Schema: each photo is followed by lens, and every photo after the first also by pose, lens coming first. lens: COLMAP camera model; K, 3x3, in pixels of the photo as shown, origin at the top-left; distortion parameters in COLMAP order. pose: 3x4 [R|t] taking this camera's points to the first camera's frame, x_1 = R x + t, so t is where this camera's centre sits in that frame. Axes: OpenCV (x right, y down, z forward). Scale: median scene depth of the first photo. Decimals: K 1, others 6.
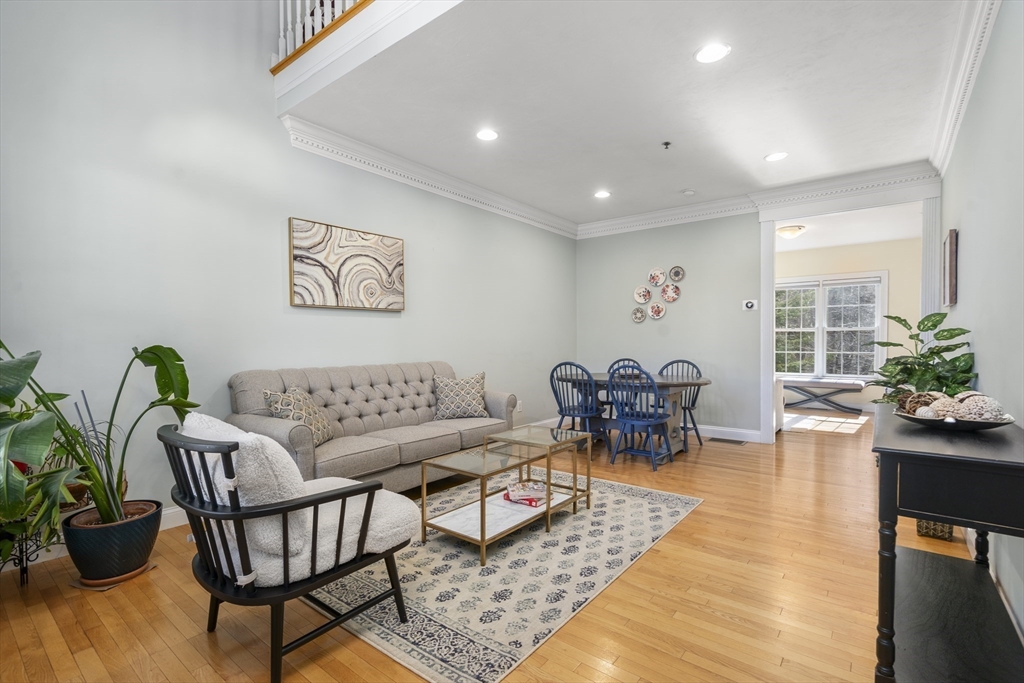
lens RADIAL K [[476.9, 0, 511.0], [0, 476.9, 343.1], [0, 0, 1]] dist [0.000123, -0.000449]
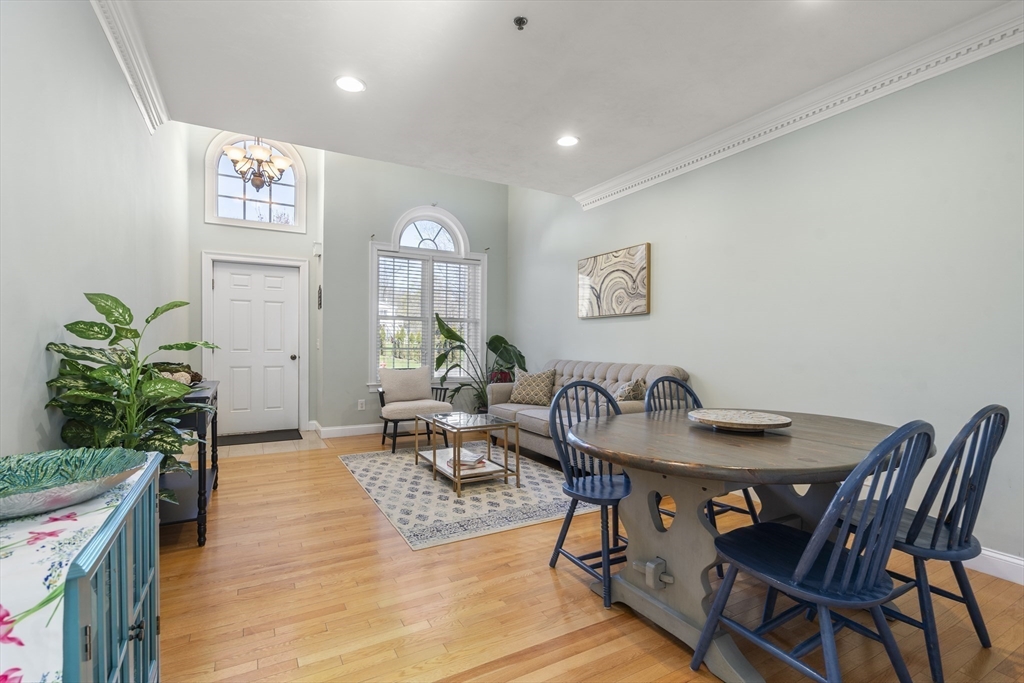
lens RADIAL K [[476.9, 0, 509.0], [0, 476.9, 344.2], [0, 0, 1]] dist [0.000123, -0.000449]
pose [[-0.400080, -0.000621, -0.916480, 1.133720], [-0.000379, 1.000000, -0.000512, 0.000831], [0.916480, 0.000142, -0.400080, 1.573894]]
